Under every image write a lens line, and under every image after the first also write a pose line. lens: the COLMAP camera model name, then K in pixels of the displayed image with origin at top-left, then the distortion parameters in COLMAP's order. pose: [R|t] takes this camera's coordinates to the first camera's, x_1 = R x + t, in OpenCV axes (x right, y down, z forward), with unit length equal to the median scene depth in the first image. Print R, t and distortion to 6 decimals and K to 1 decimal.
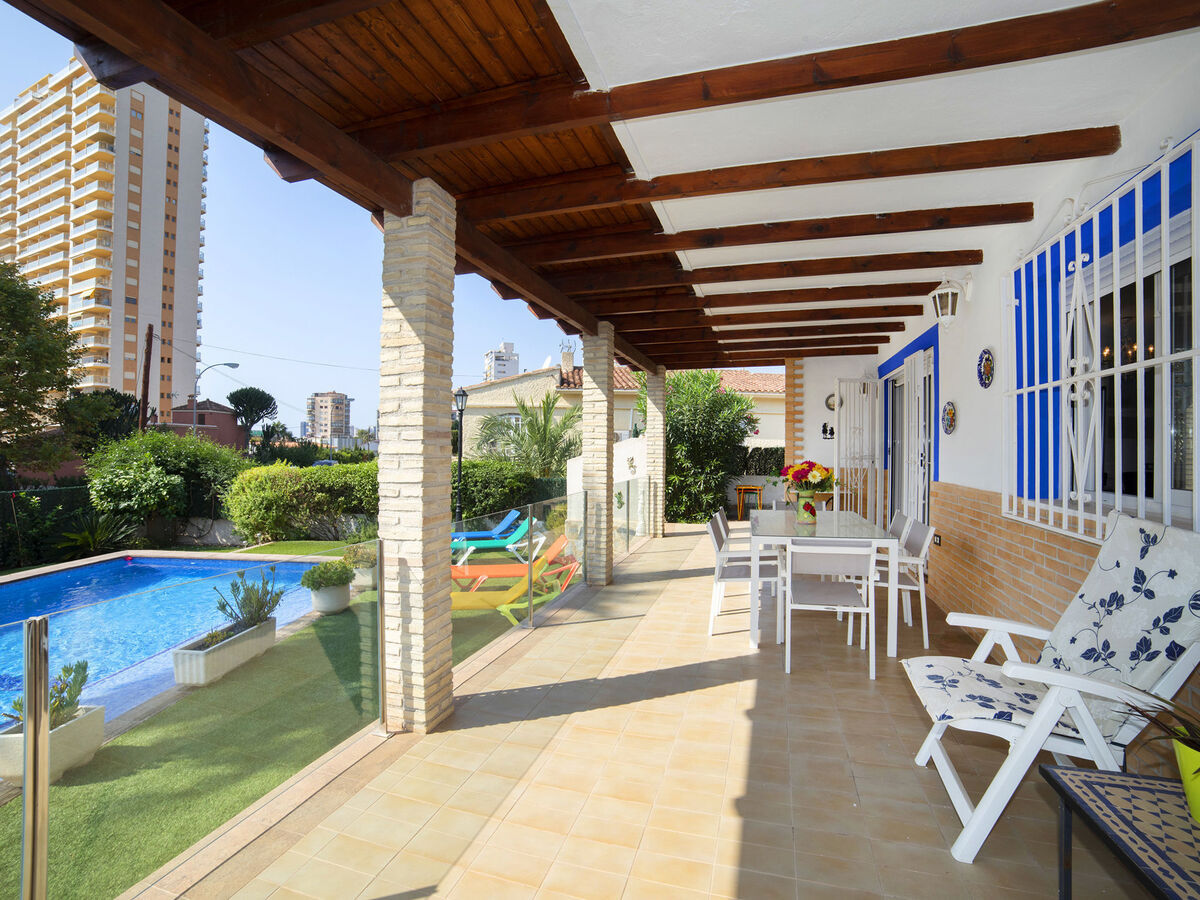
lens RADIAL K [[545.5, 0, 622.3], [0, 545.5, 442.0], [0, 0, 1]] dist [-0.006158, 0.000572]
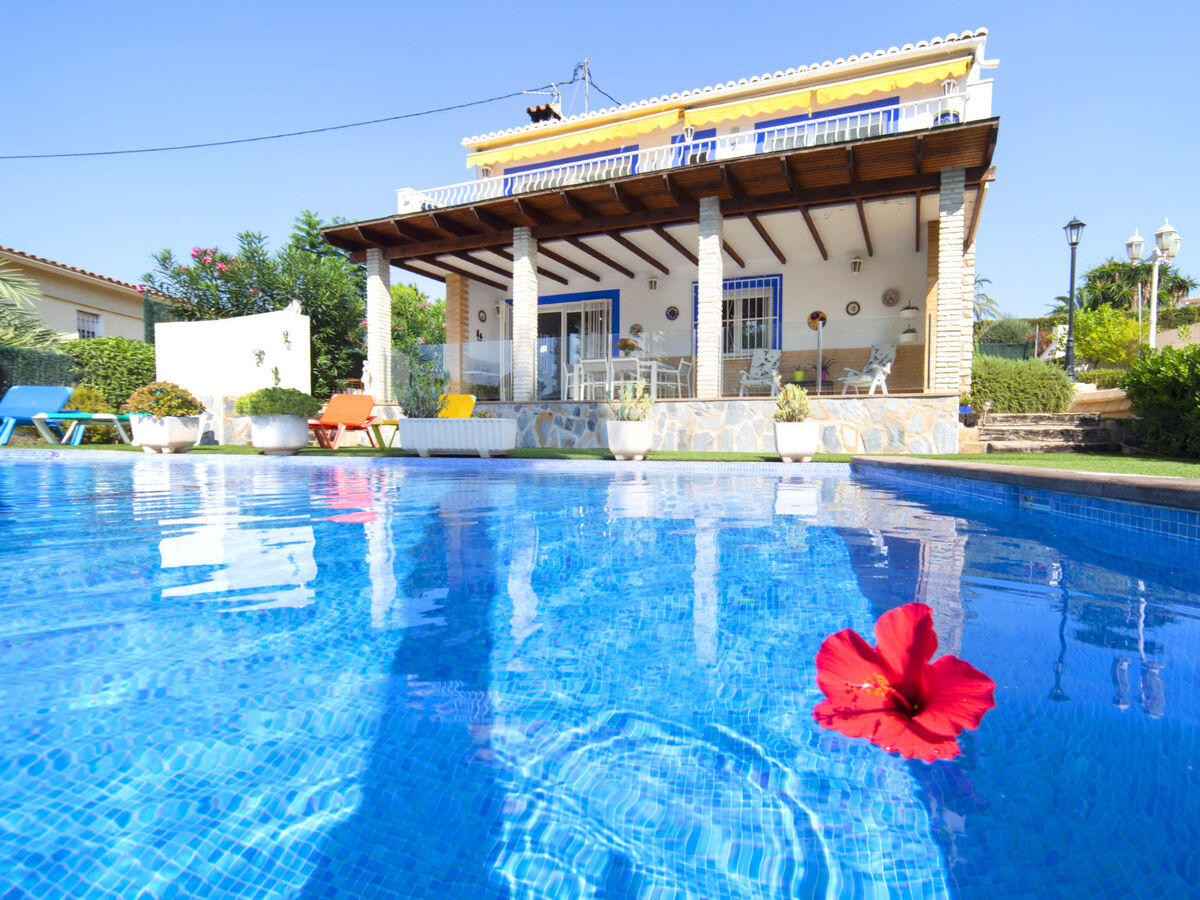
lens RADIAL K [[604.7, 0, 688.0], [0, 604.7, 475.2], [0, 0, 1]] dist [-0.001944, 0.000806]
pose [[0.088466, -0.048403, 0.994902, -0.779765], [-0.017298, 0.998593, 0.050121, 0.170692], [-0.995929, -0.021644, 0.087504, 0.191209]]
